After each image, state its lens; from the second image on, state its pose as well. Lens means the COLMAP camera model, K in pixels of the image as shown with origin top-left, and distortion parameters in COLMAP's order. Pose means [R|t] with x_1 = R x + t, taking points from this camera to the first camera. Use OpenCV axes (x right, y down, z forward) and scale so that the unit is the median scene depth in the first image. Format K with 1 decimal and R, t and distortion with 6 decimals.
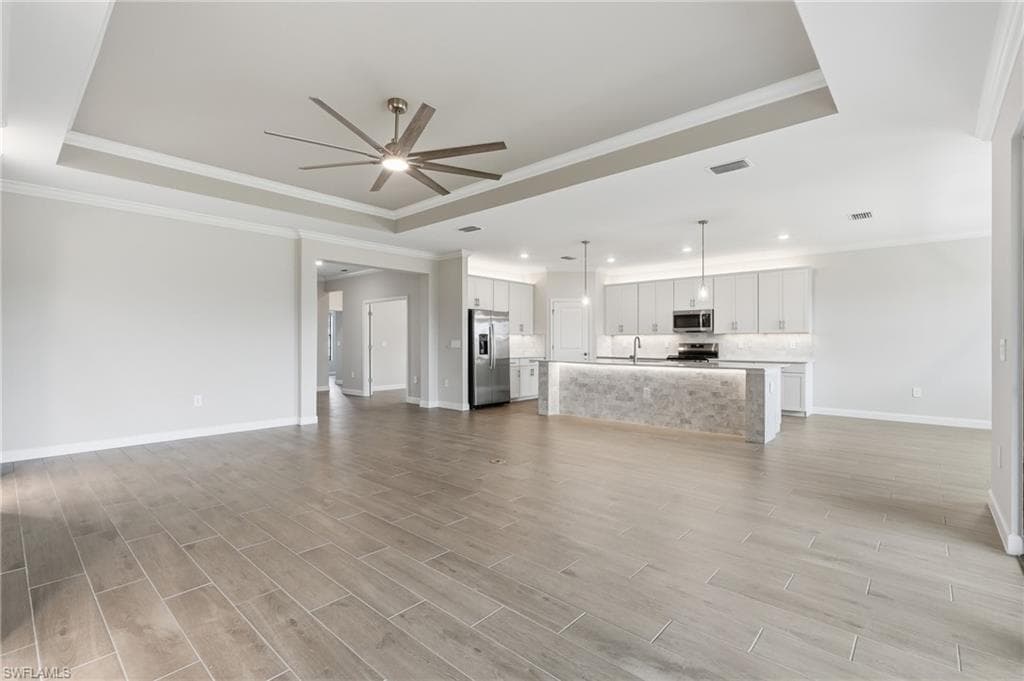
lens RADIAL K [[463.3, 0, 512.3], [0, 463.3, 335.2], [0, 0, 1]] dist [-0.000567, 0.000224]
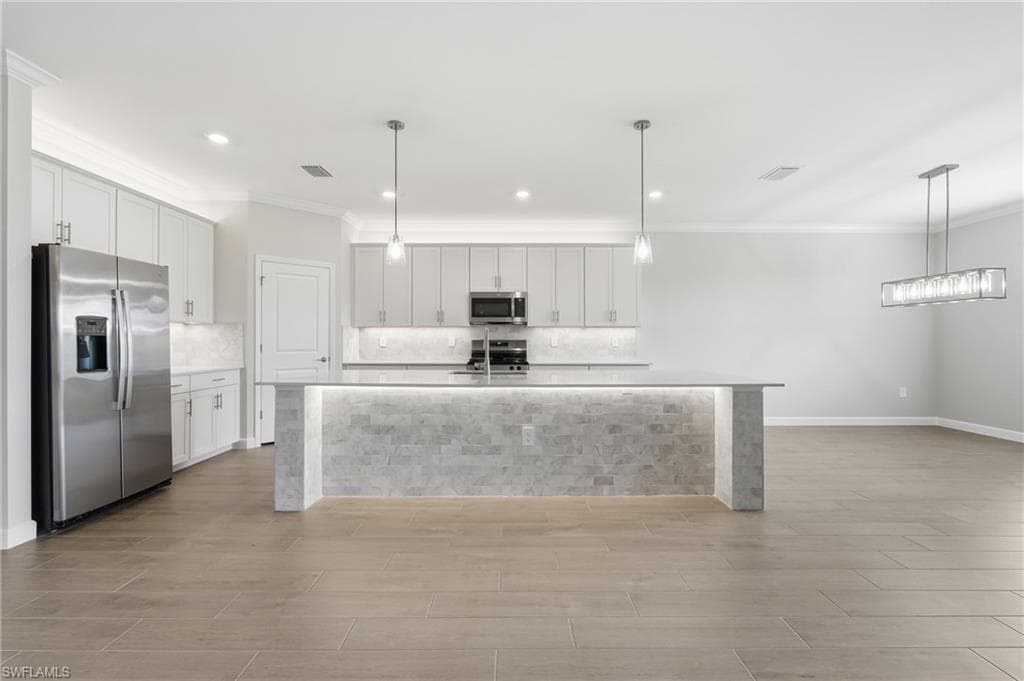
lens RADIAL K [[463.3, 0, 512.3], [0, 463.3, 335.2], [0, 0, 1]] dist [-0.000567, 0.000224]
pose [[0.744125, 0.004300, 0.668027, -0.059370], [-0.009025, 0.999953, 0.003617, 0.007918], [-0.667980, -0.008721, 0.744128, 0.504757]]
